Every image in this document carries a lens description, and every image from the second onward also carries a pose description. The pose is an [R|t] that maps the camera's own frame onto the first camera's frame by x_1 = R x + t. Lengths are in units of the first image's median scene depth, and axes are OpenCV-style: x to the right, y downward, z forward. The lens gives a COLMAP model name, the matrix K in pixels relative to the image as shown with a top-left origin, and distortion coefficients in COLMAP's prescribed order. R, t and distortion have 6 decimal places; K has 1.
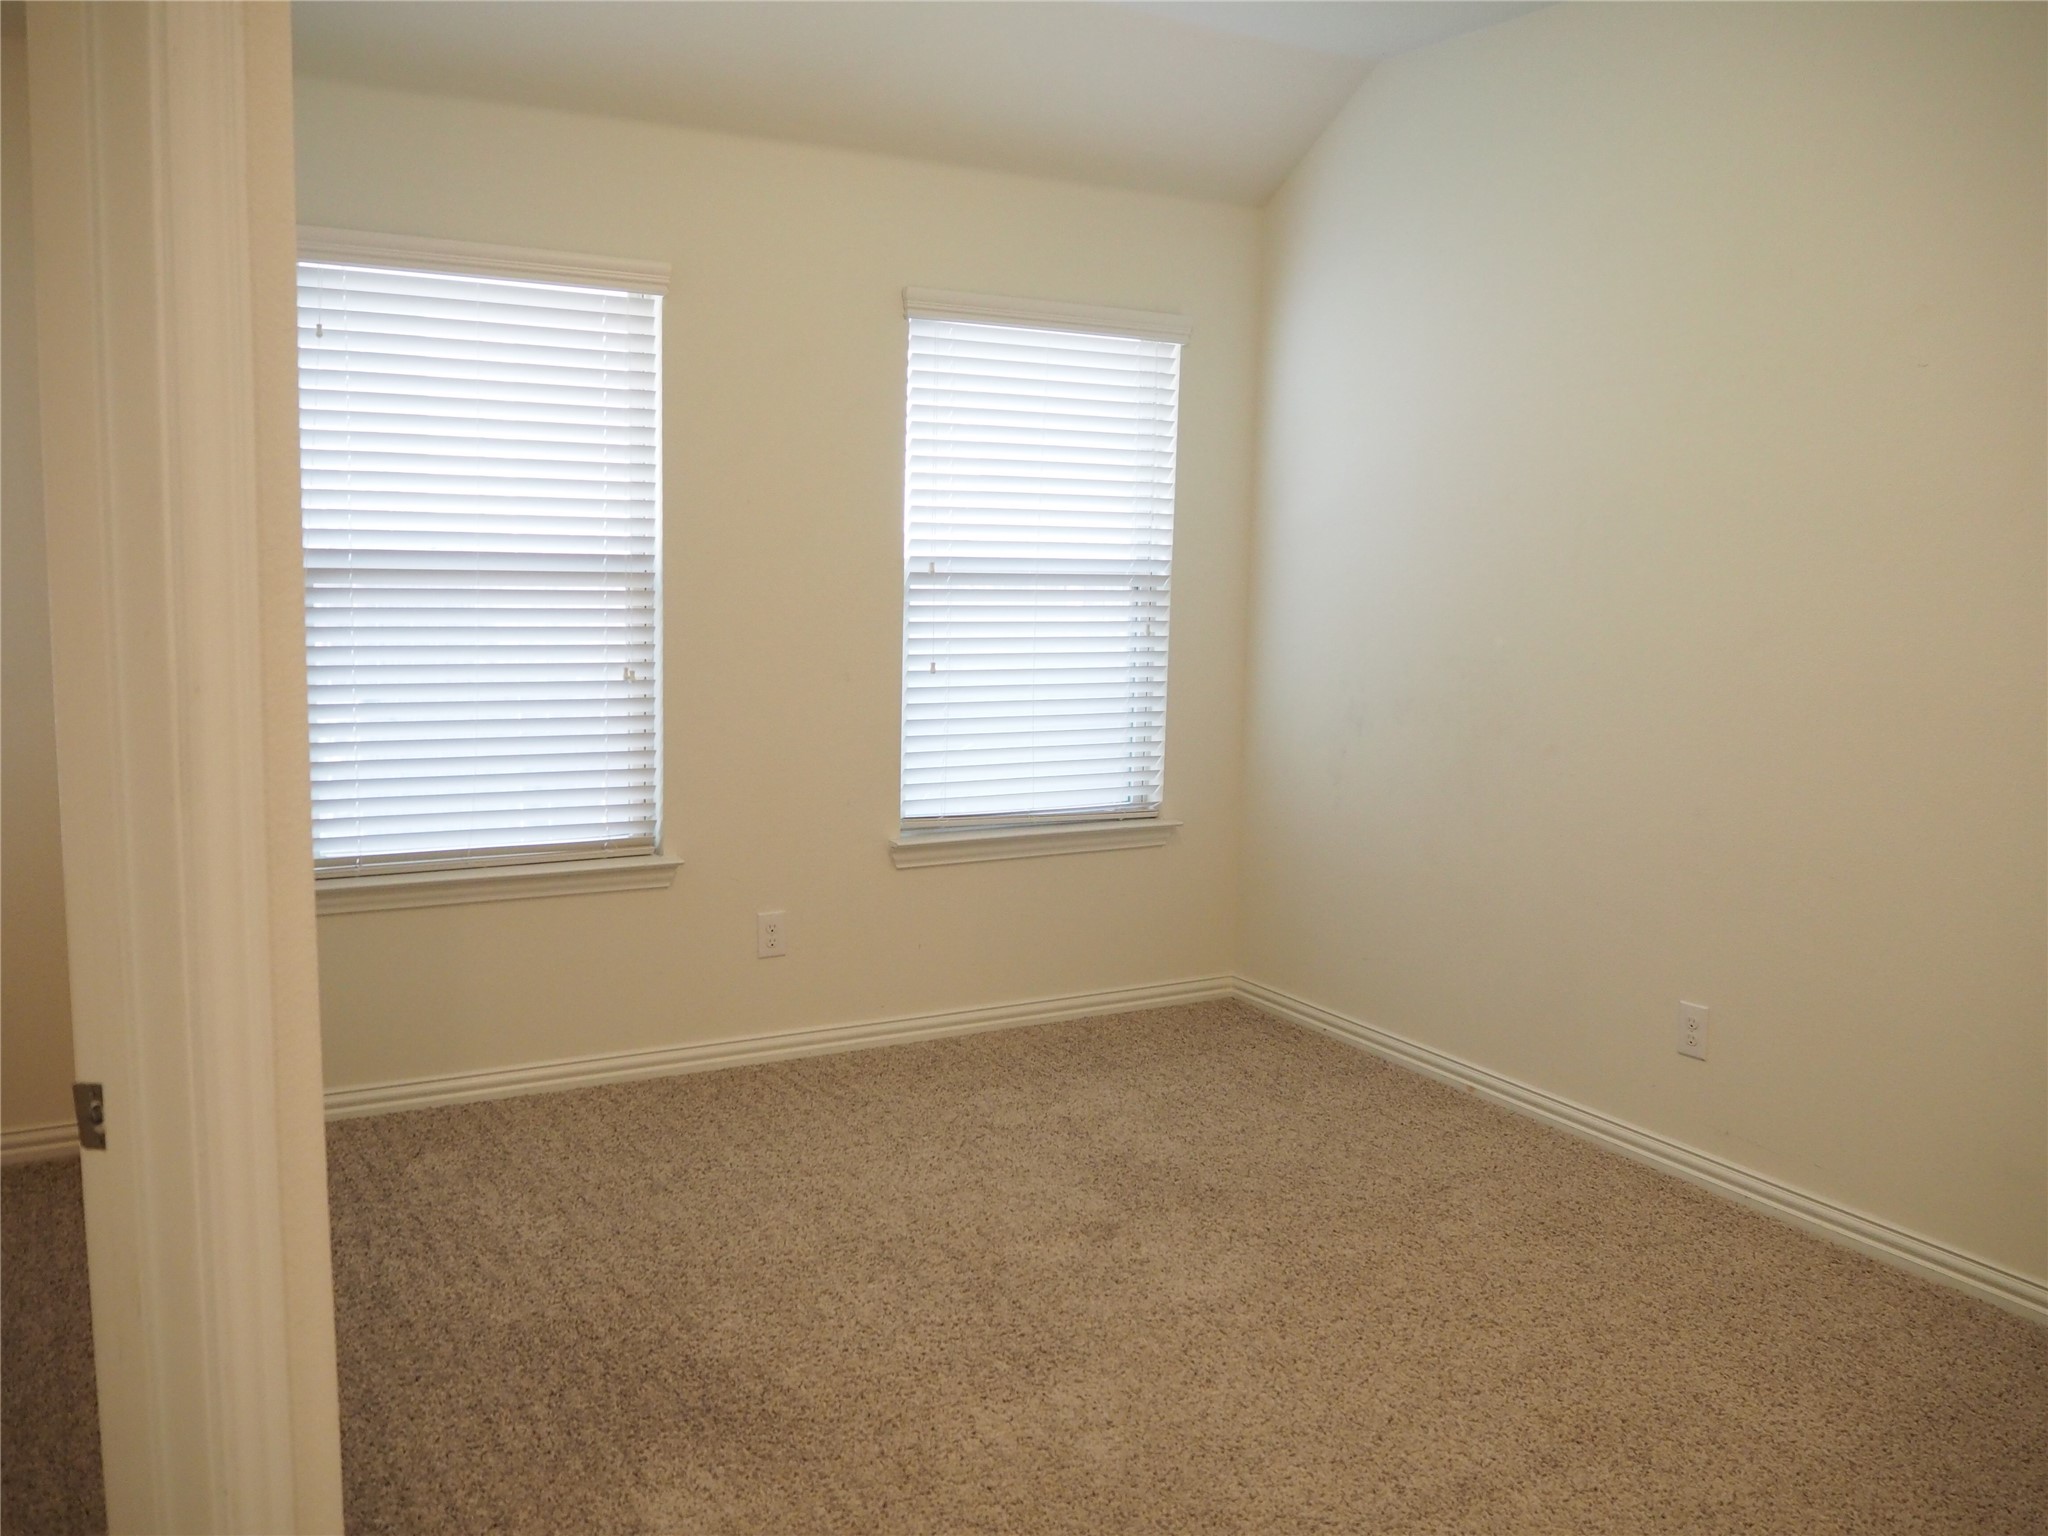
lens RADIAL K [[1736.1, 0, 1051.1], [0, 1736.1, 777.8], [0, 0, 1]] dist [-0.013744, -0.006530]
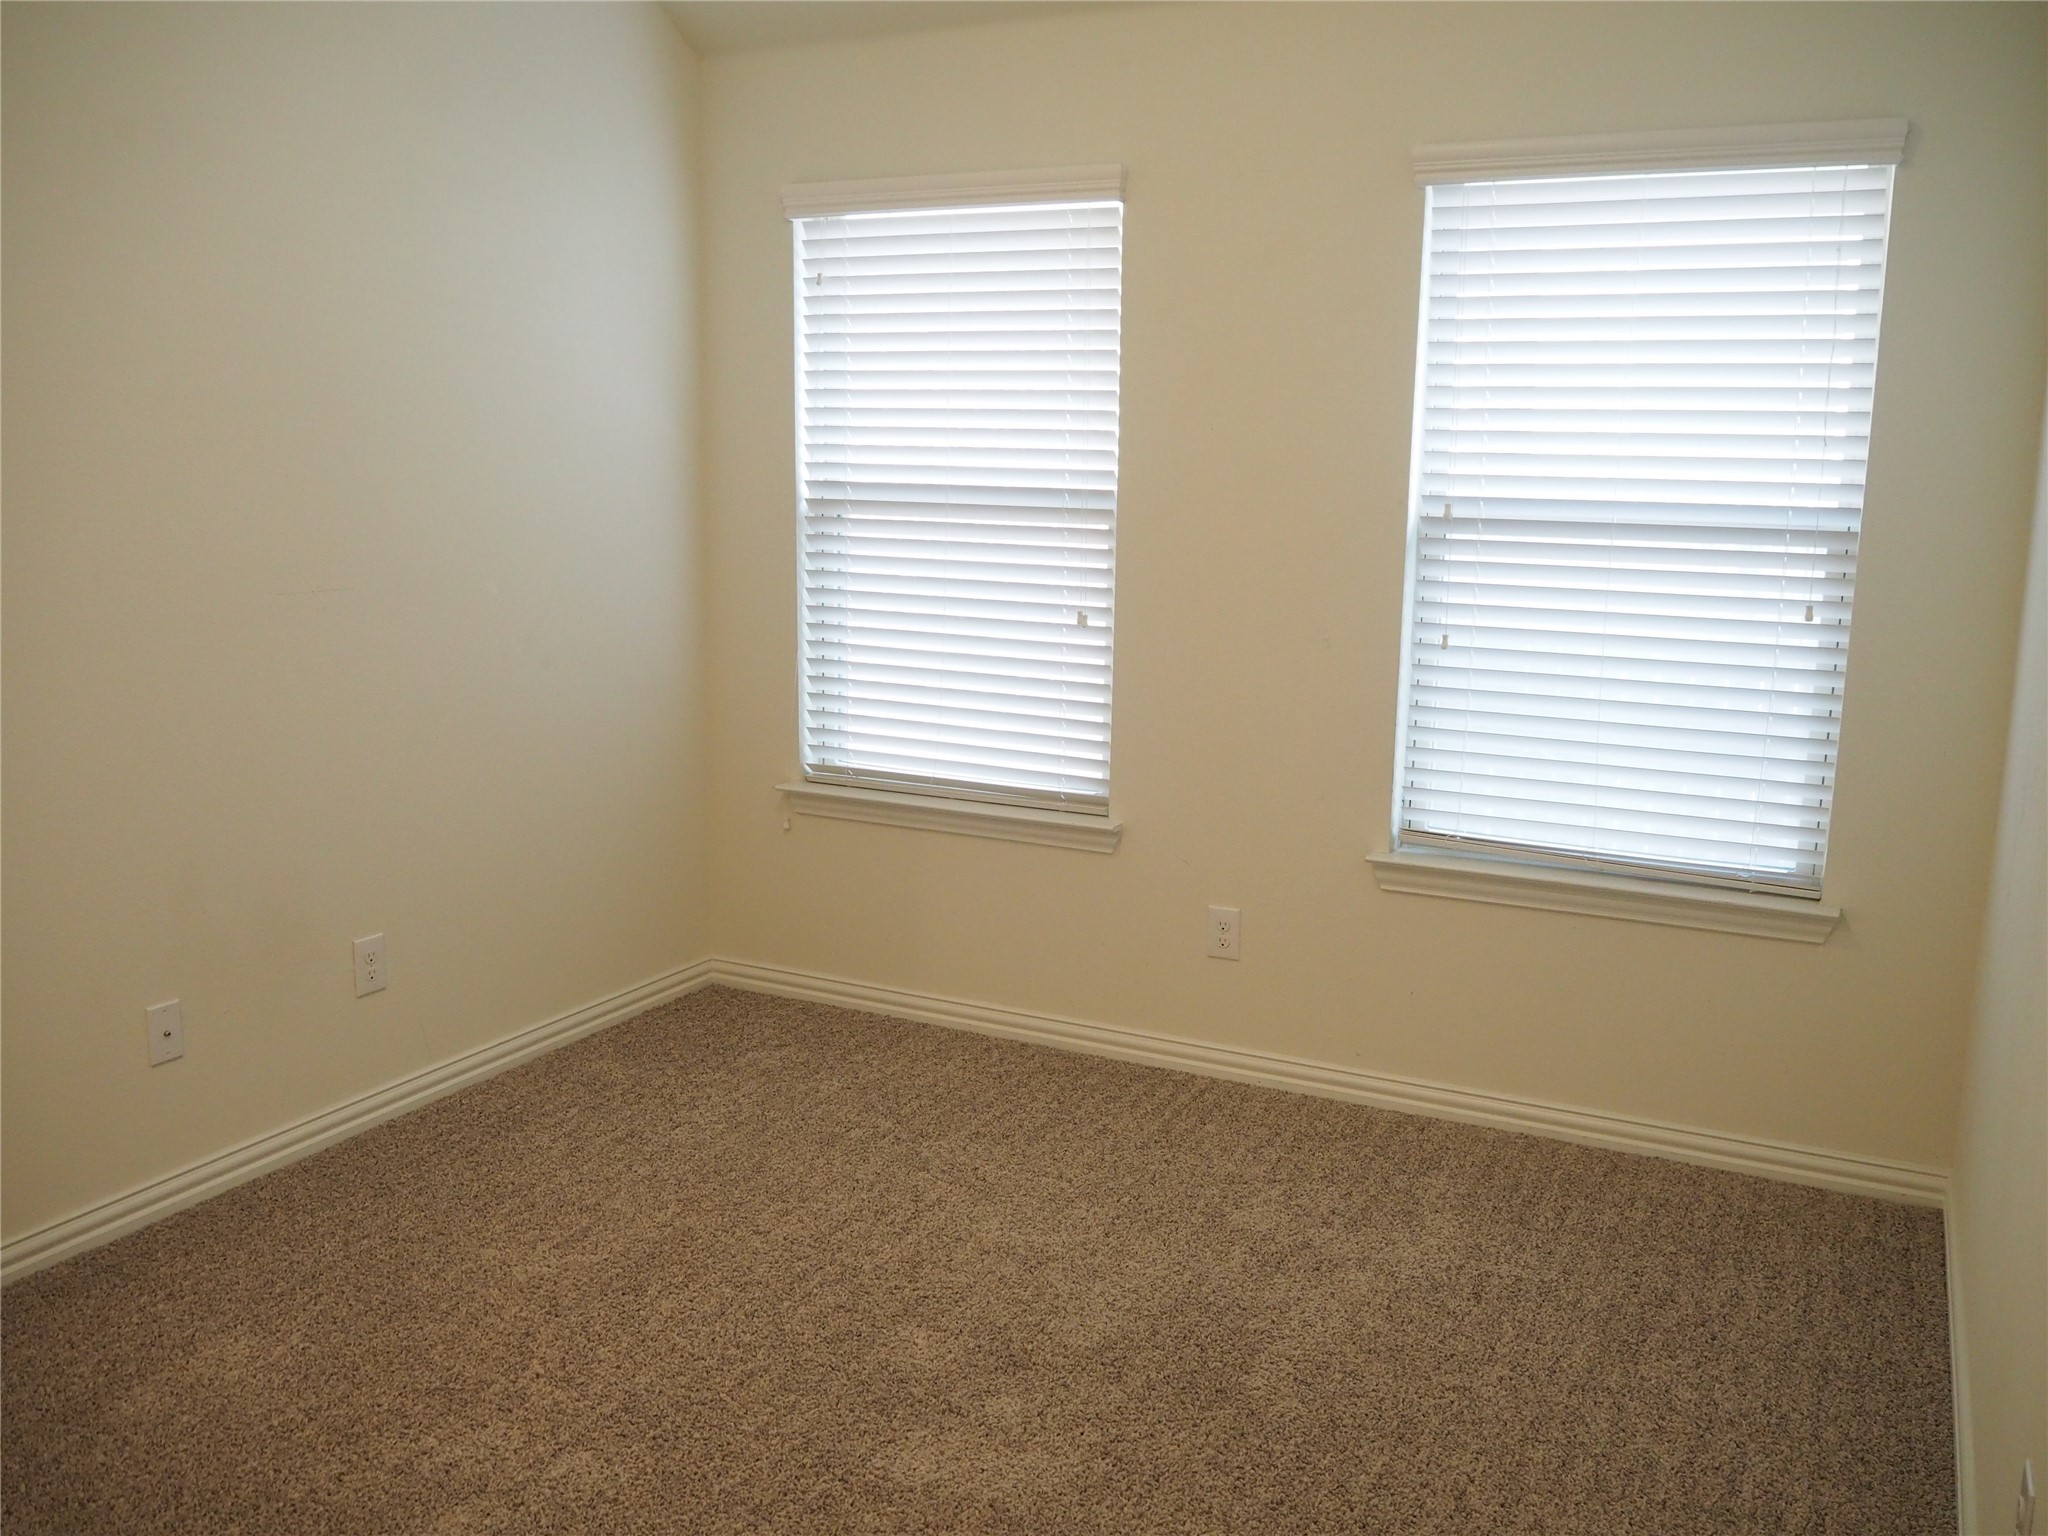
lens RADIAL K [[1736.1, 0, 1051.1], [0, 1736.1, 777.8], [0, 0, 1]] dist [-0.013744, -0.006530]
pose [[0.544142, 0.138151, -0.827541, 0.482350], [-0.121382, 0.988936, 0.085280, -0.047940], [0.830166, 0.054044, 0.554891, 0.431226]]
